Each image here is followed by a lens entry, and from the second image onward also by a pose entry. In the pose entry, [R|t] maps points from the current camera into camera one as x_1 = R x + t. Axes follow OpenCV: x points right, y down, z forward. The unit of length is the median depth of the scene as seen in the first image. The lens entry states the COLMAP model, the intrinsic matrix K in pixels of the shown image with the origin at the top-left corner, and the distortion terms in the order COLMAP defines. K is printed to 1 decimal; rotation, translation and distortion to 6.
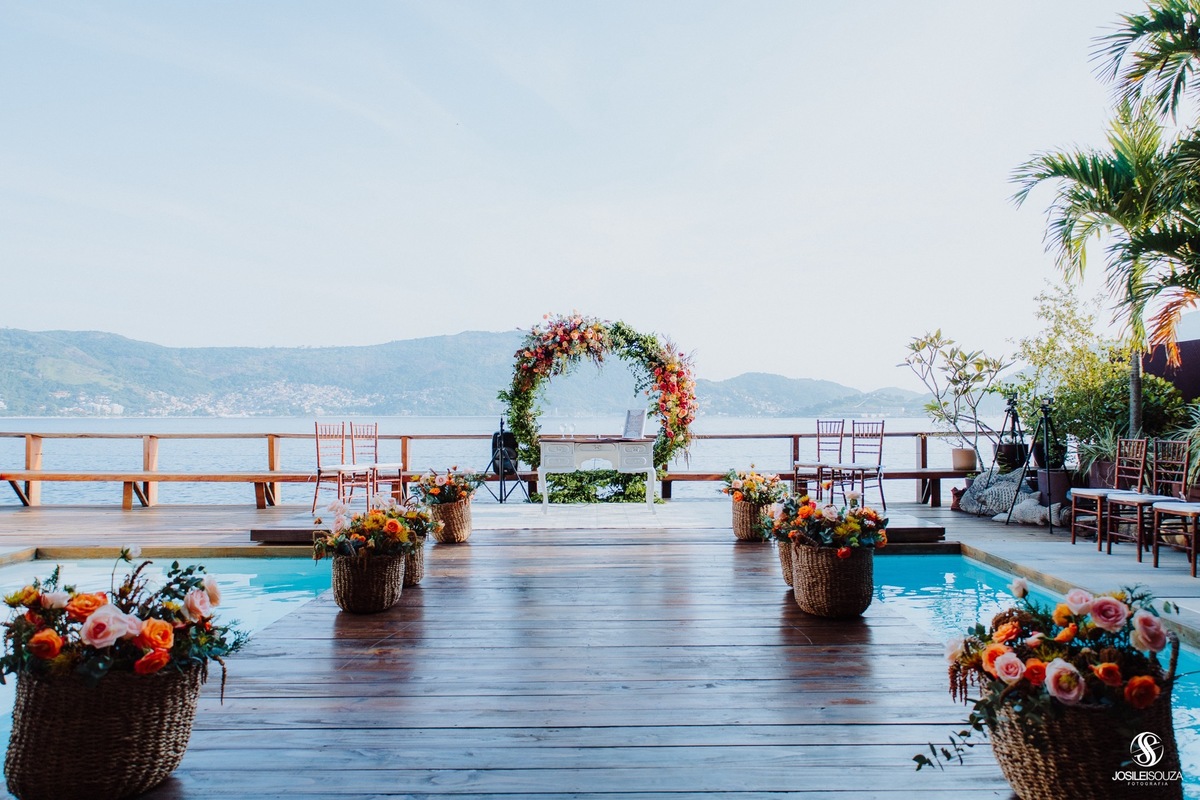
lens RADIAL K [[834.1, 0, 623.2], [0, 834.1, 378.6], [0, 0, 1]] dist [-0.005947, 0.000692]
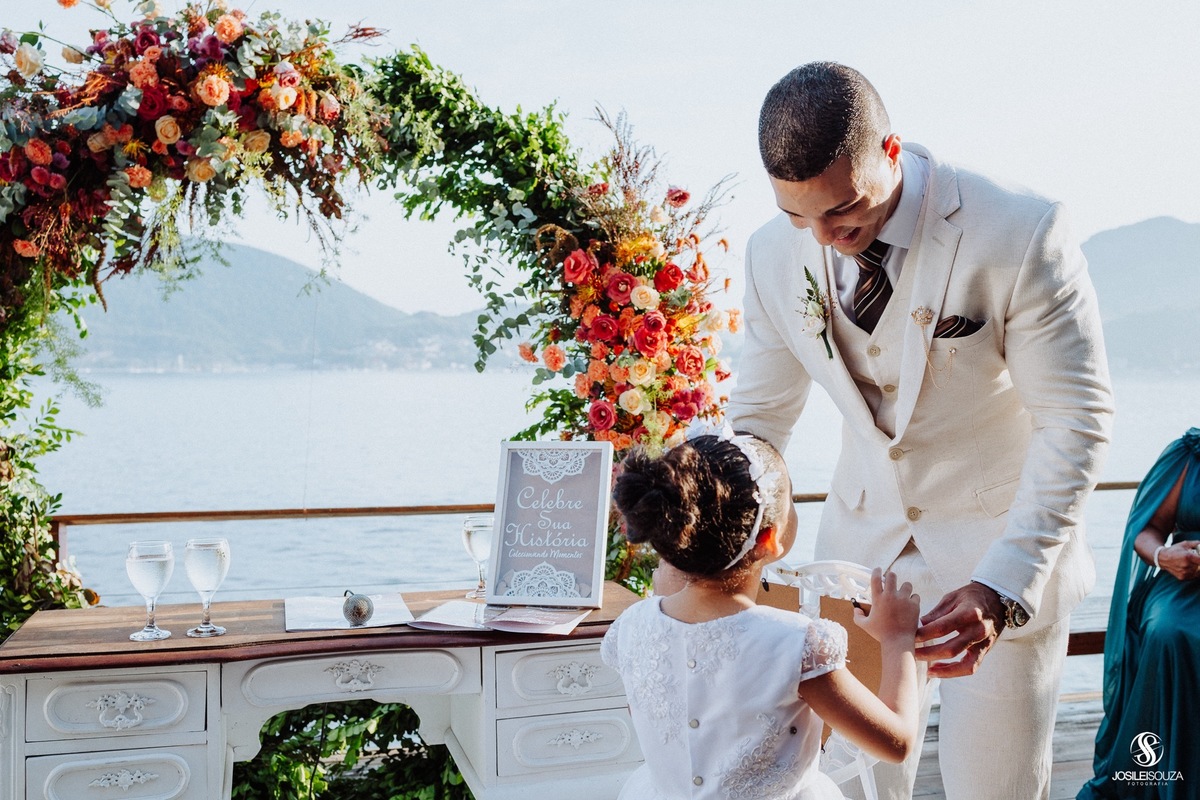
lens RADIAL K [[1293.2, 0, 635.7], [0, 1293.2, 399.7], [0, 0, 1]] dist [0.013128, 0.042052]
pose [[0.967089, -0.006648, 0.254350, -0.045339], [-0.010840, 0.997675, 0.067291, 0.006066], [-0.254206, -0.067833, 0.964768, 0.758818]]
